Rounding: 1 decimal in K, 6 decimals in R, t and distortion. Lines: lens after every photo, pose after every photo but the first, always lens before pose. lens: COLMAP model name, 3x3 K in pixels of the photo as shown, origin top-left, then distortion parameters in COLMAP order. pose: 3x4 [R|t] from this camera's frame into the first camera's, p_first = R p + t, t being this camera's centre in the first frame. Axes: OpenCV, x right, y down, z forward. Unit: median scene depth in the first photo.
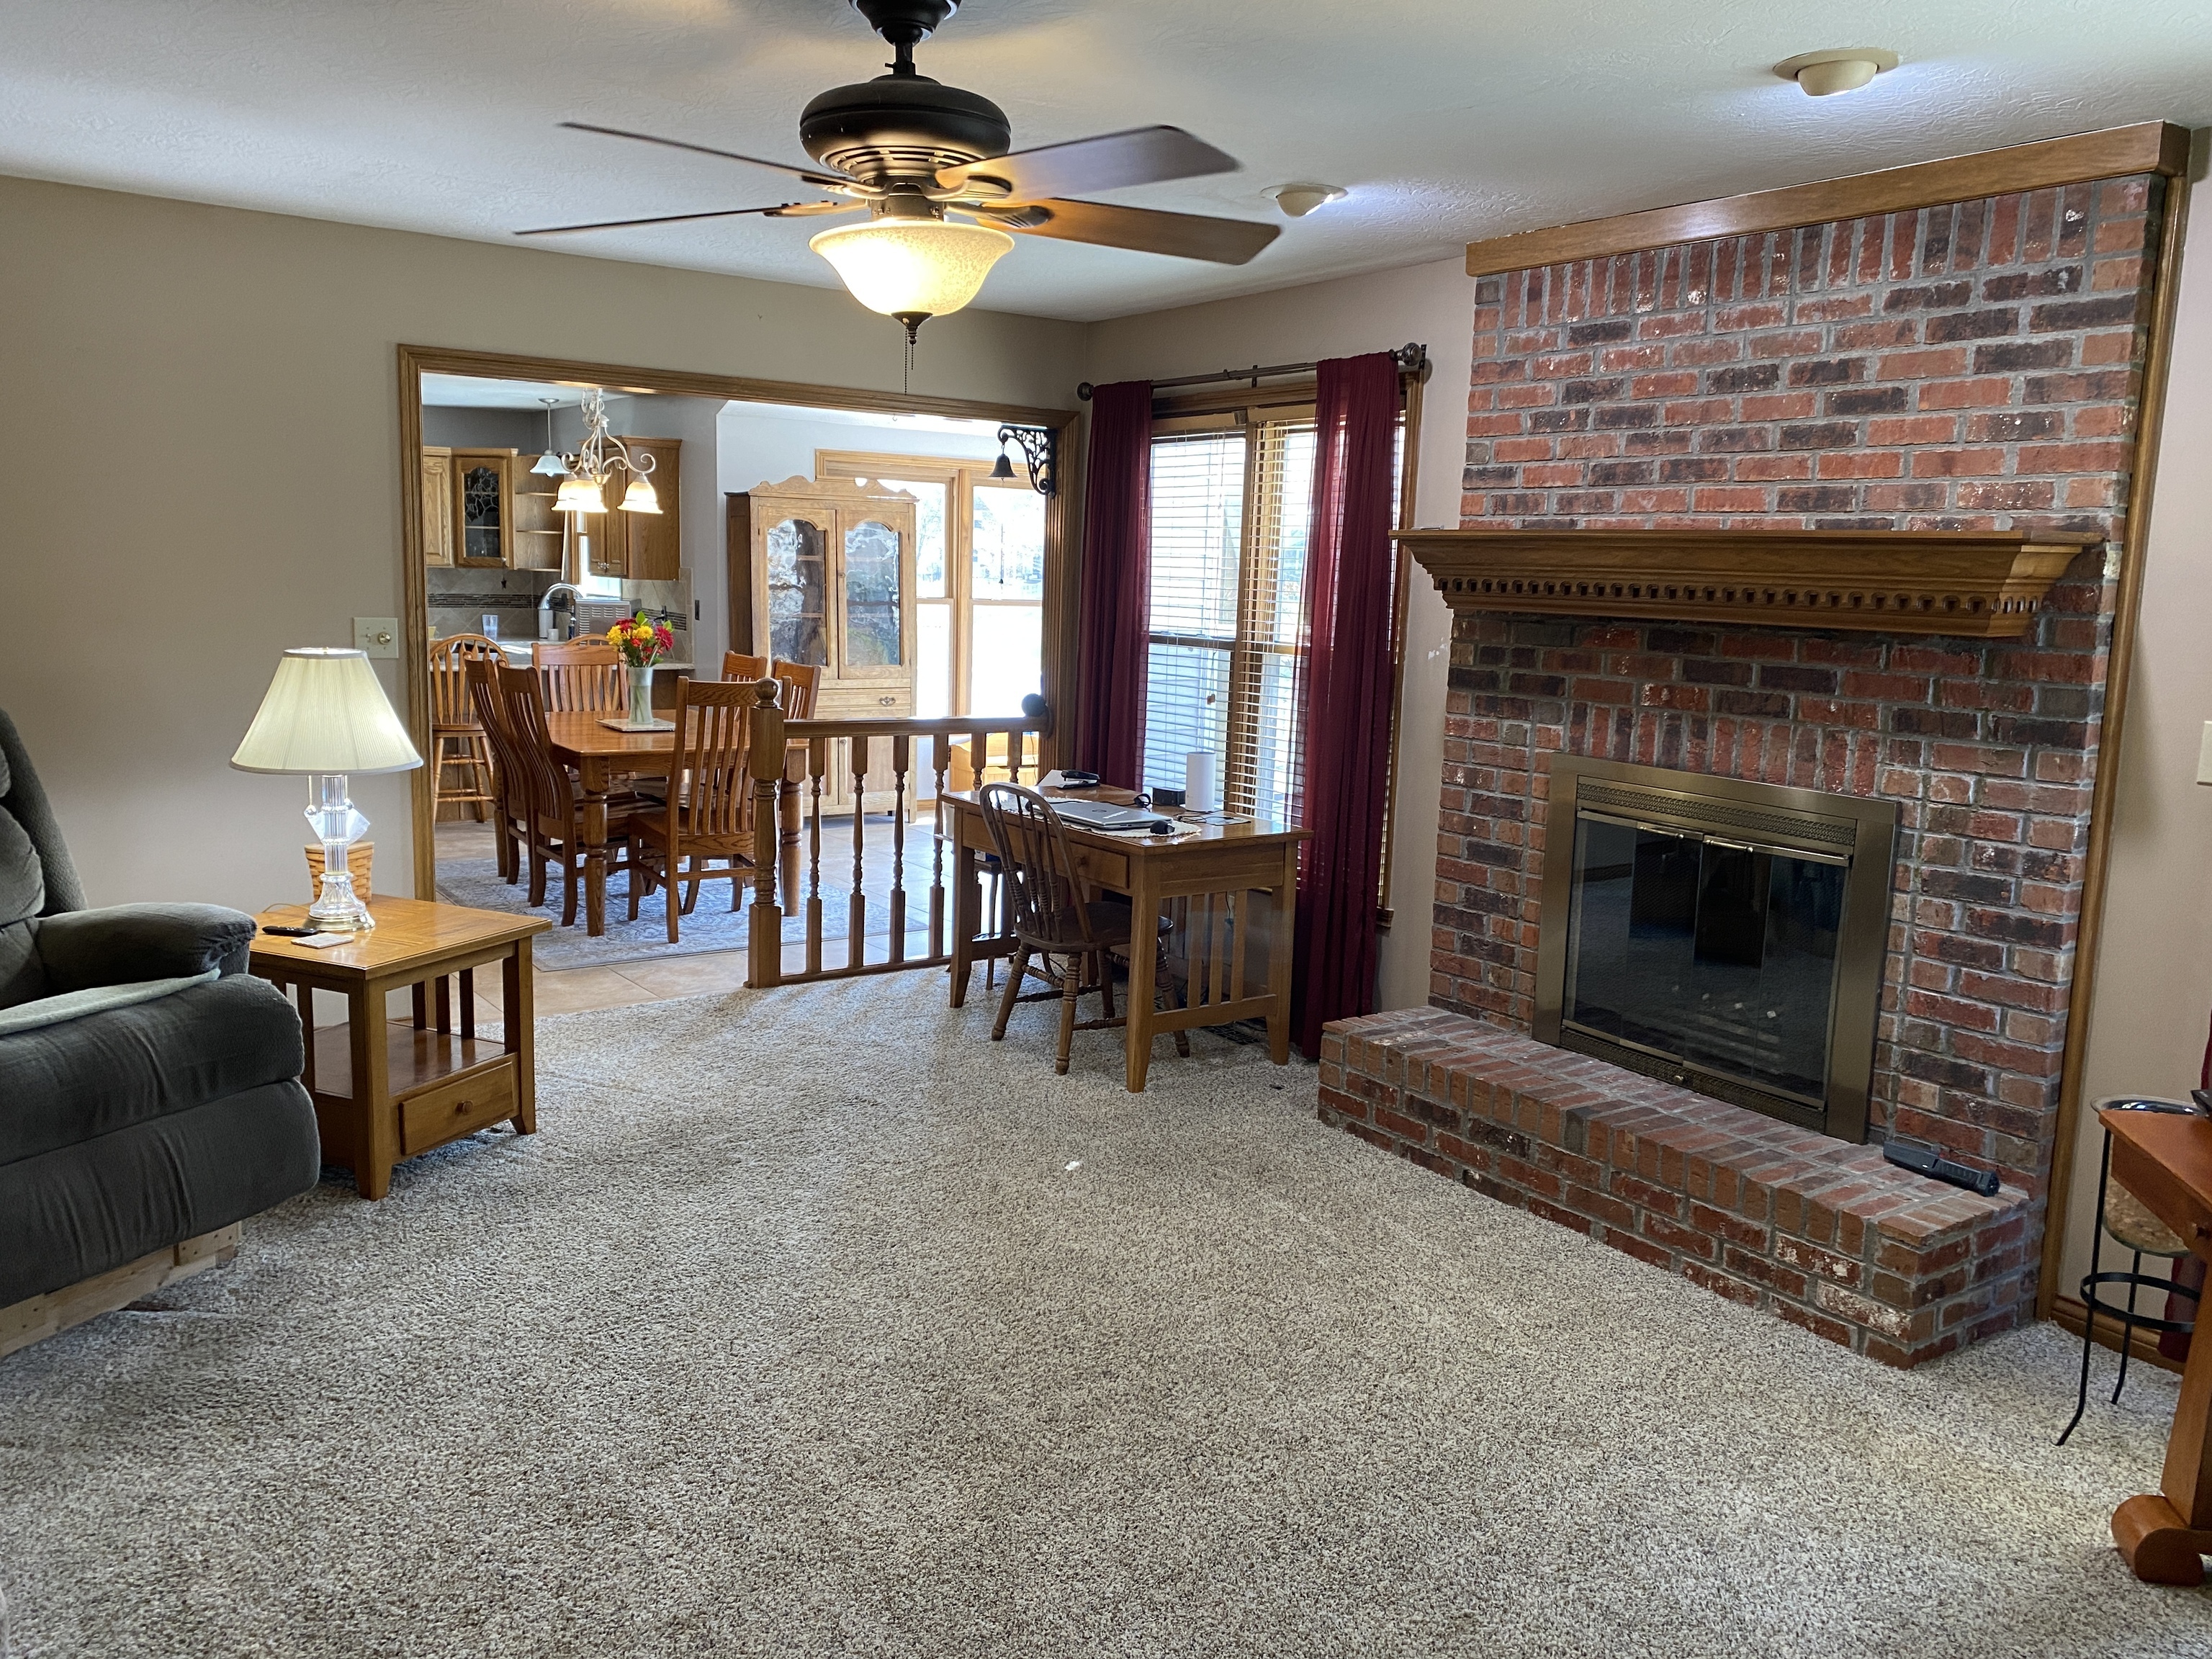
lens RADIAL K [[1690.3, 0, 1114.3], [0, 1690.3, 816.0], [0, 0, 1]] dist [0.052192, -0.053683]
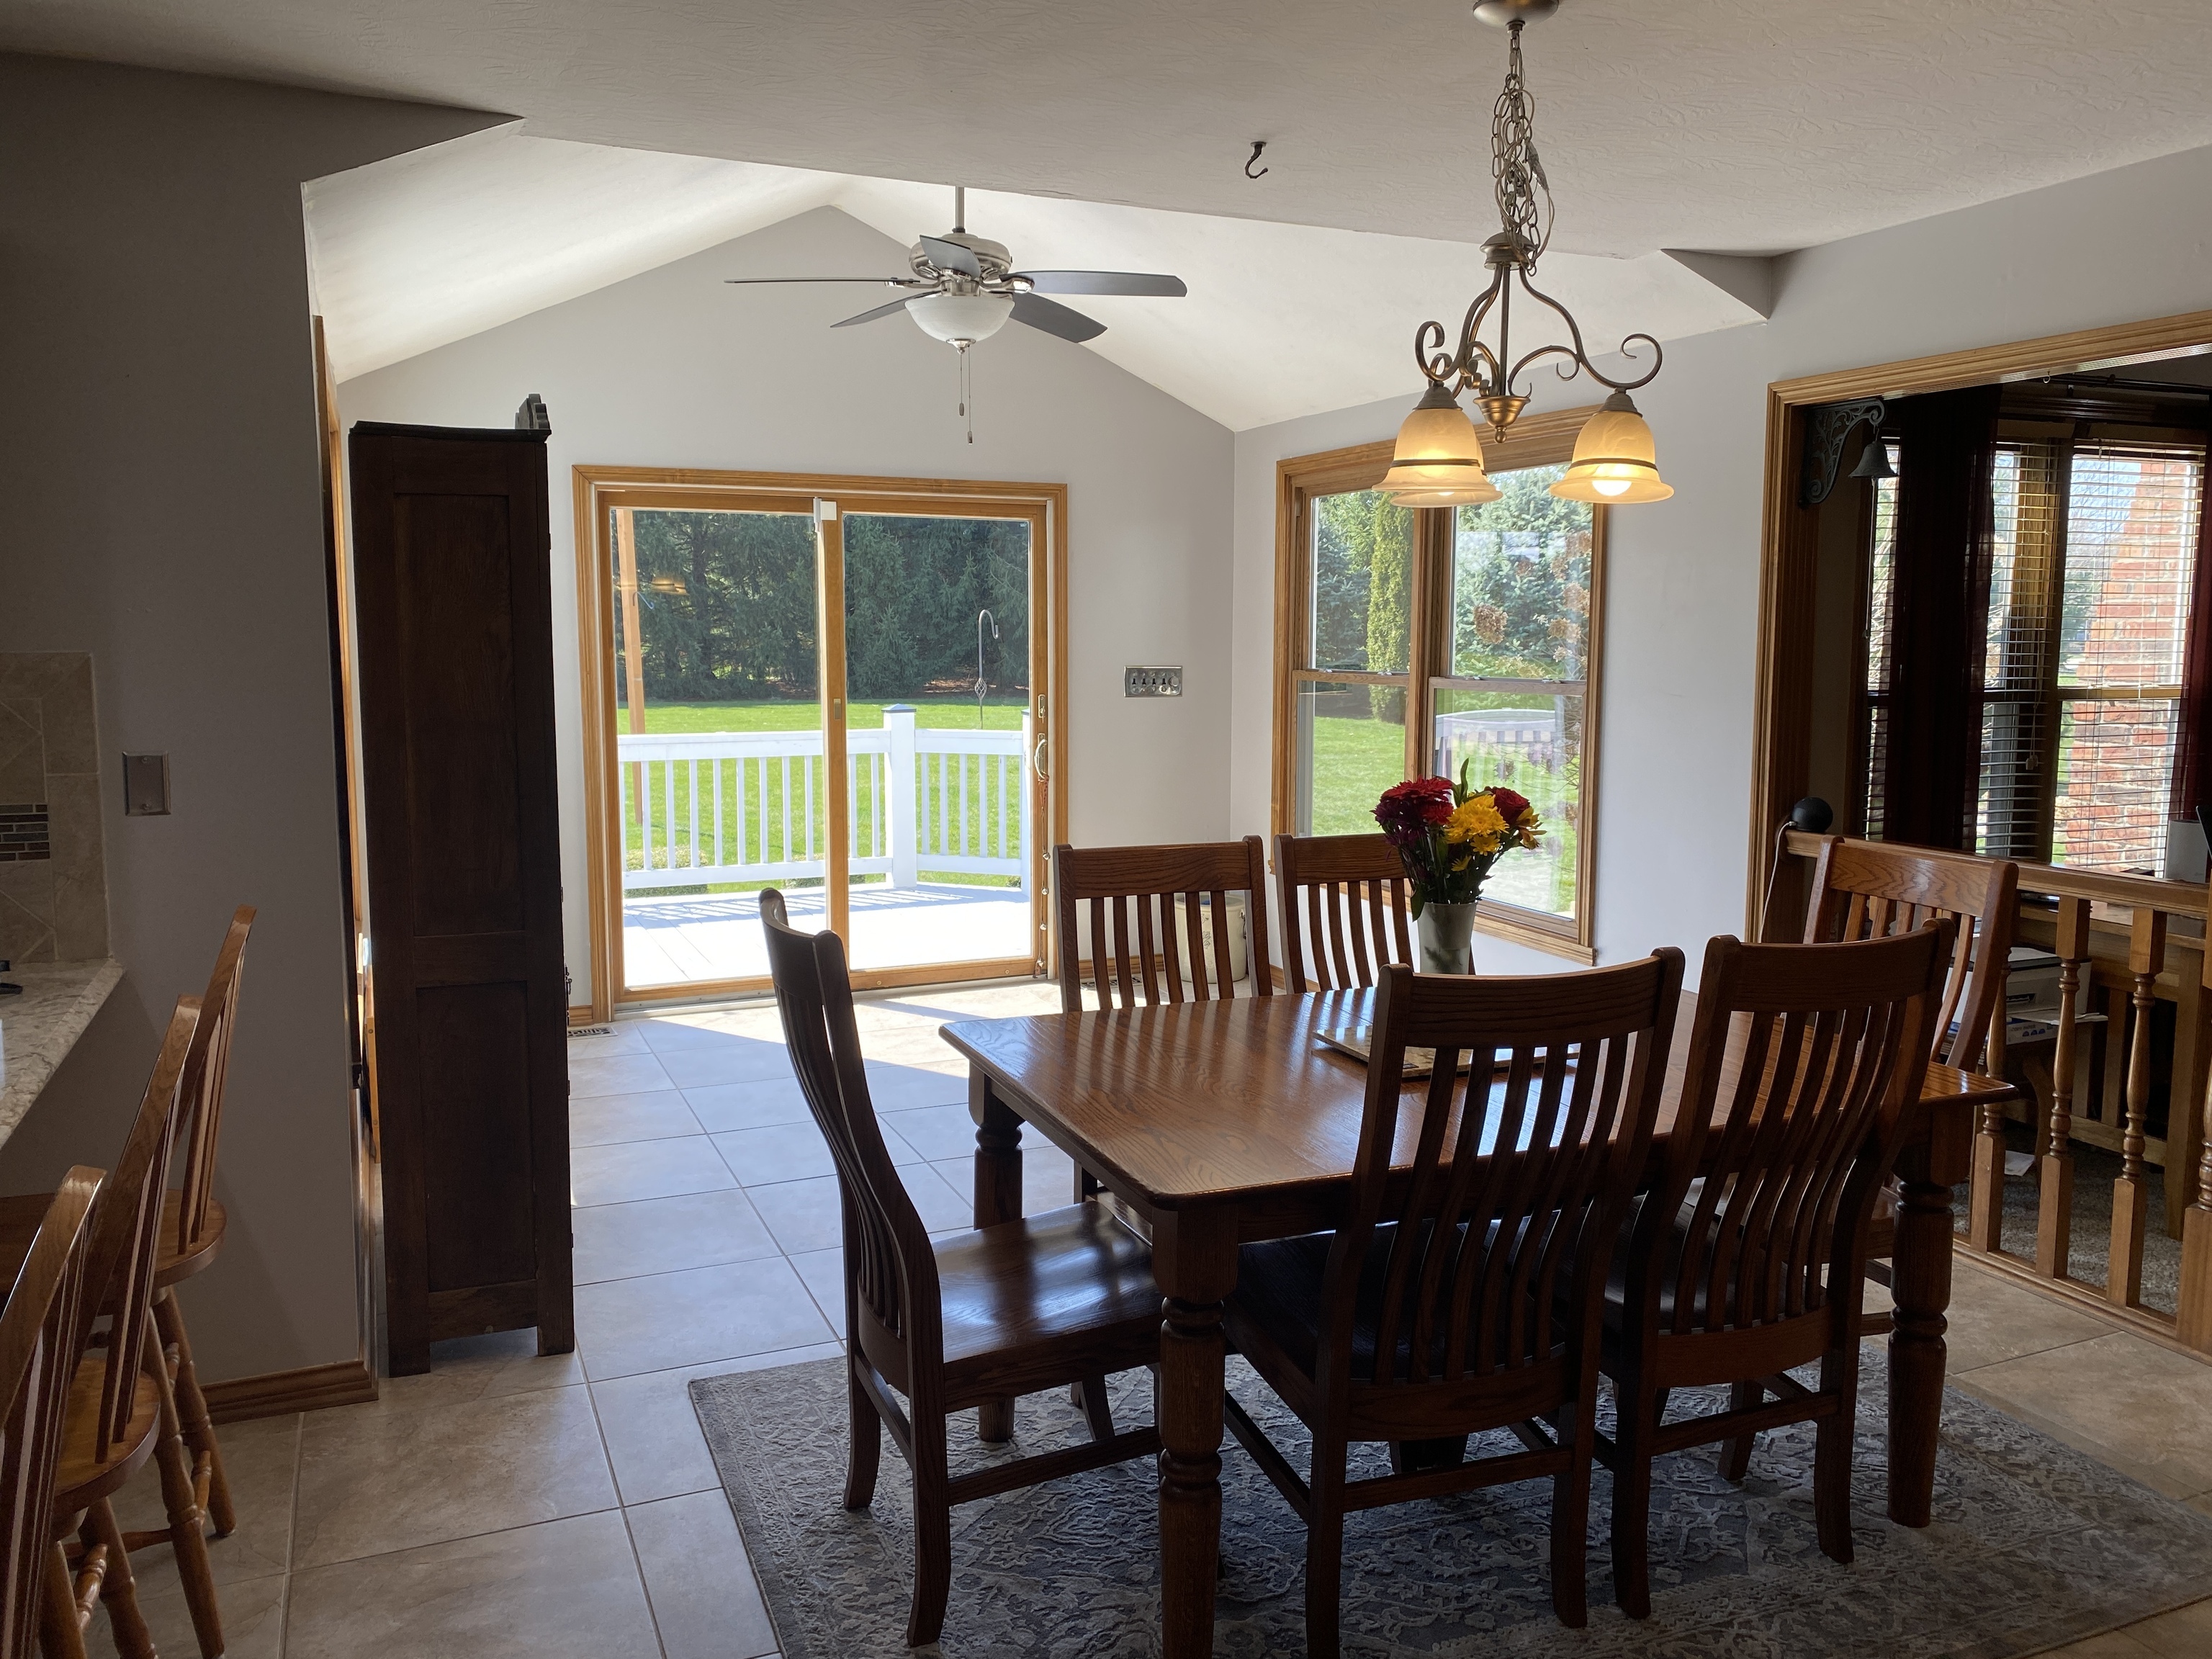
lens RADIAL K [[1666.4, 0, 1103.9], [0, 1666.4, 794.6], [0, 0, 1]] dist [0.002331, -0.002491]
pose [[0.211854, -0.138984, 0.967368, -1.217808], [0.147317, 0.983068, 0.108977, -0.304582], [-0.966134, 0.119423, 0.228741, 1.825135]]
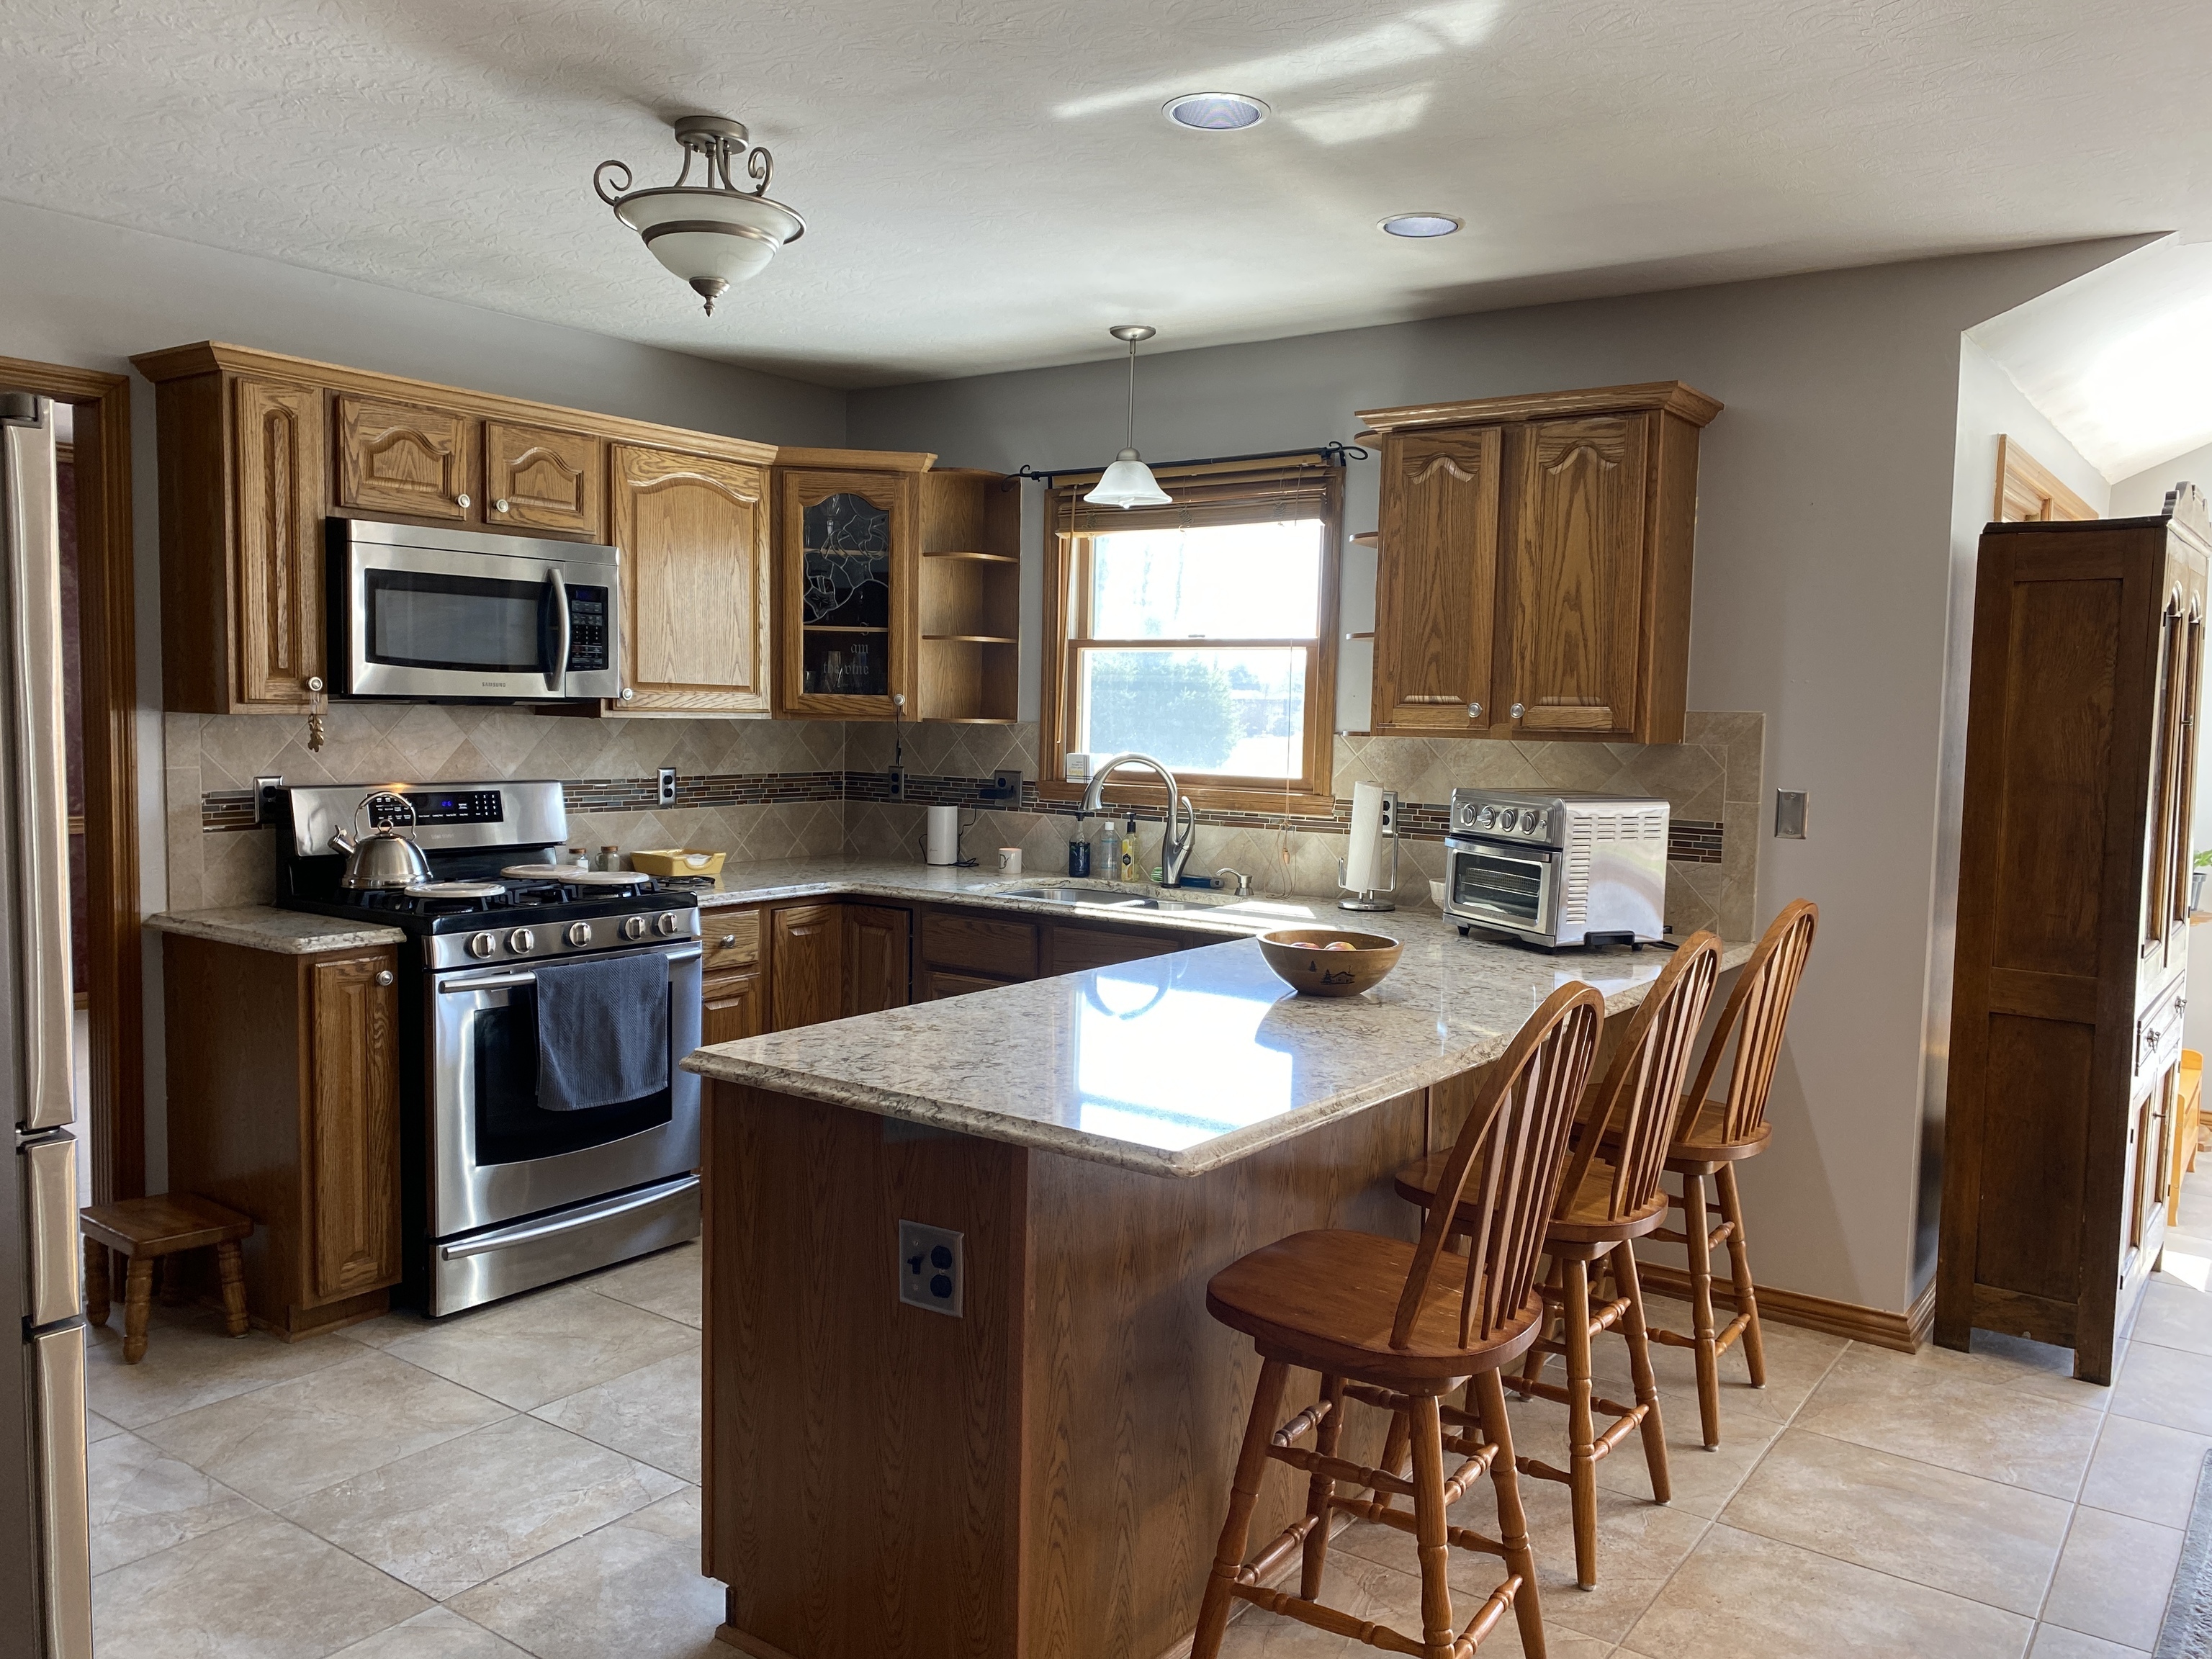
lens RADIAL K [[1690.3, 0, 1114.3], [0, 1690.3, 816.0], [0, 0, 1]] dist [0.052192, -0.053683]
pose [[0.948171, -0.039213, 0.315332, -1.272890], [0.060448, 0.996494, -0.057841, -0.256667], [-0.311959, 0.073904, 0.947217, 1.593676]]
